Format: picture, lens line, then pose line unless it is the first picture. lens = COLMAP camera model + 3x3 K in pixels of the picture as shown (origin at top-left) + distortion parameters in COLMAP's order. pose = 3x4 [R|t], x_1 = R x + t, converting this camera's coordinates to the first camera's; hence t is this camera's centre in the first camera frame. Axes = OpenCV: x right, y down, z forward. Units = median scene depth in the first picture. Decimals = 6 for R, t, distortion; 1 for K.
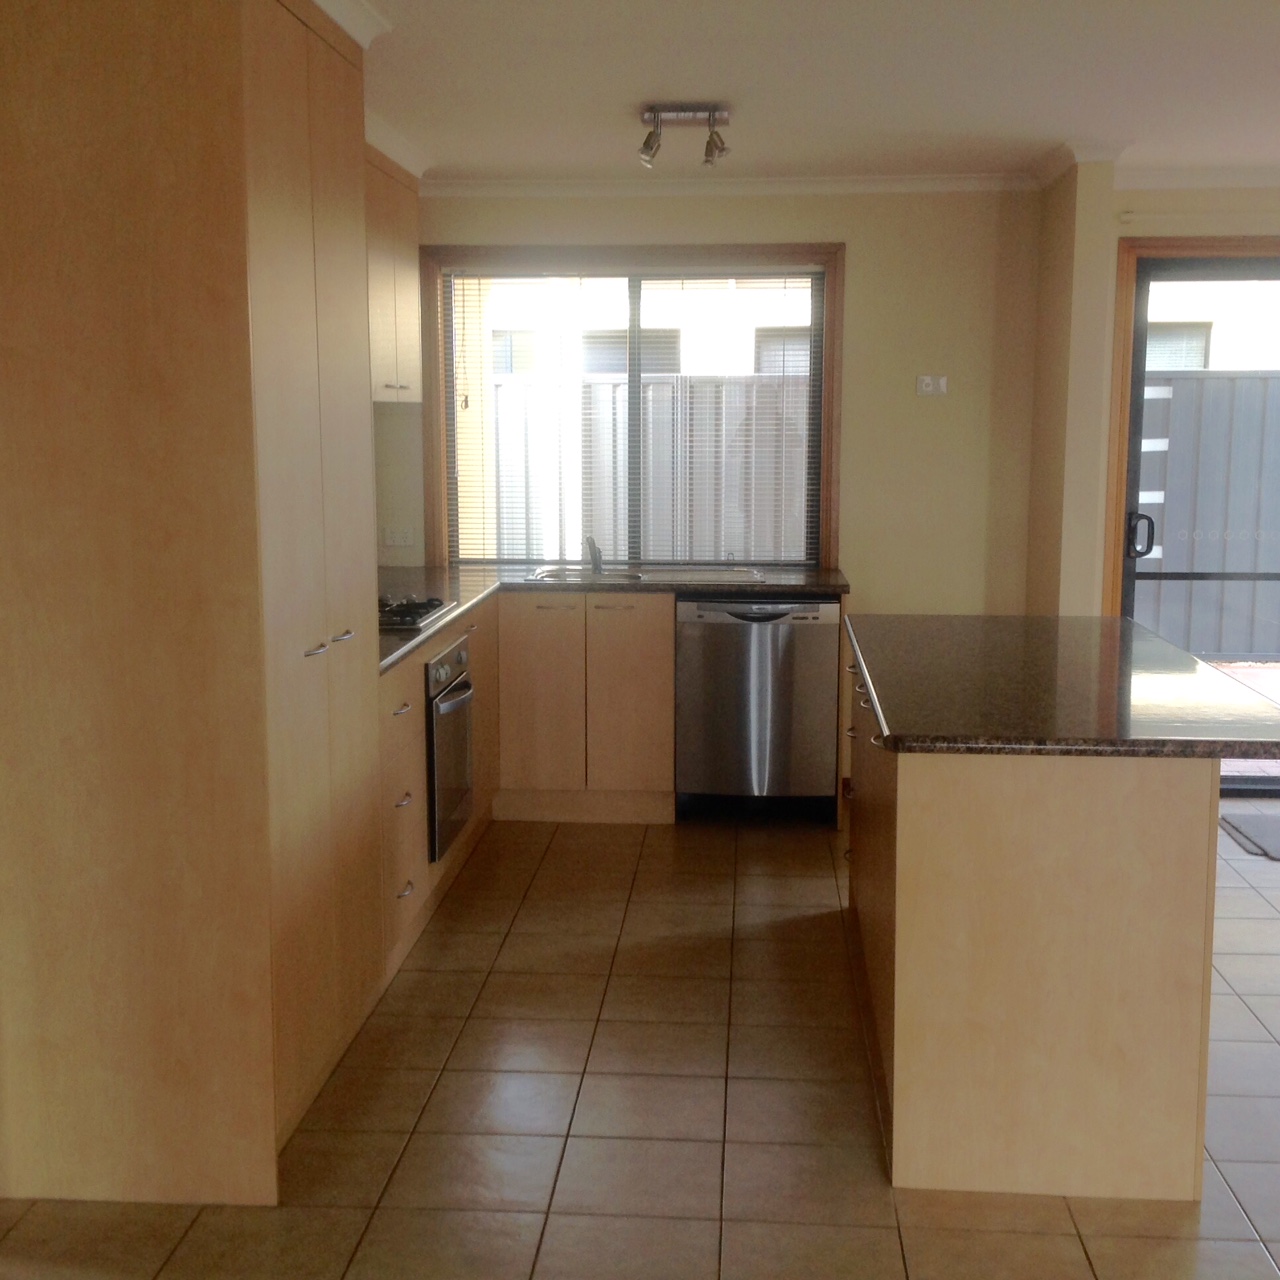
lens RADIAL K [[1603.4, 0, 636.4], [0, 1603.4, 643.7], [0, 0, 1]] dist [0.066592, 0.000000]
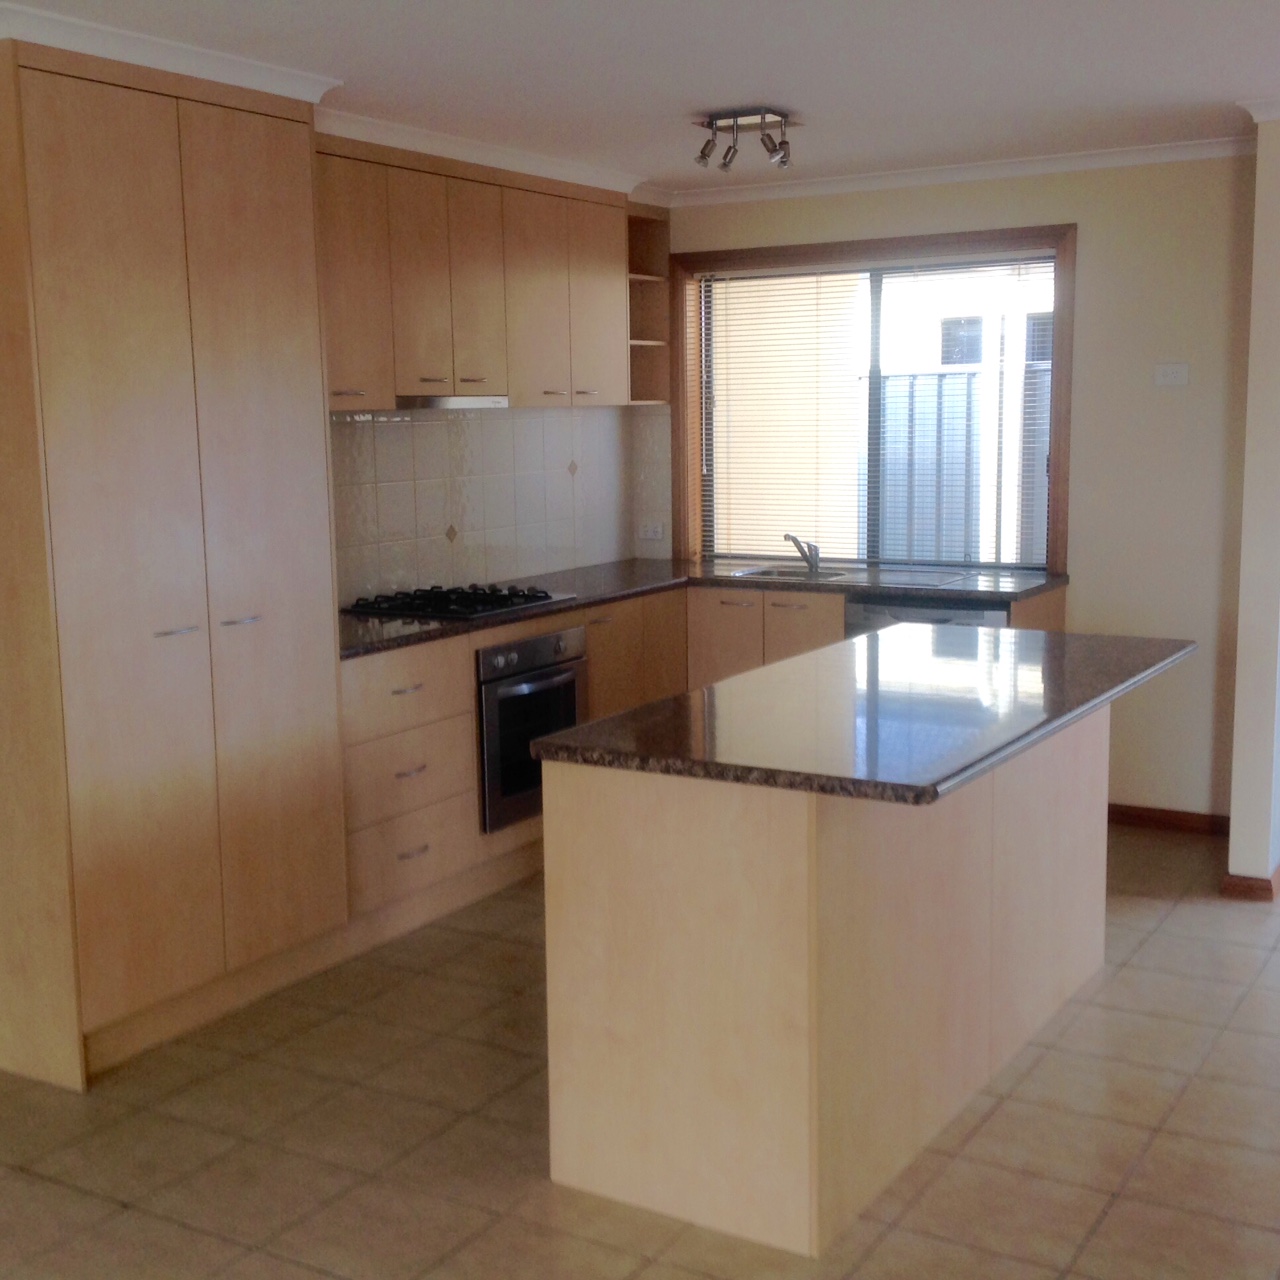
lens RADIAL K [[1603.4, 0, 634.3], [0, 1603.4, 637.5], [0, 0, 1]] dist [0.066592, 0.000000]
pose [[0.887533, 0.050578, -0.457960, 0.342859], [-0.047720, 0.998702, 0.017816, -0.015102], [0.458267, 0.006042, 0.888794, 0.058432]]
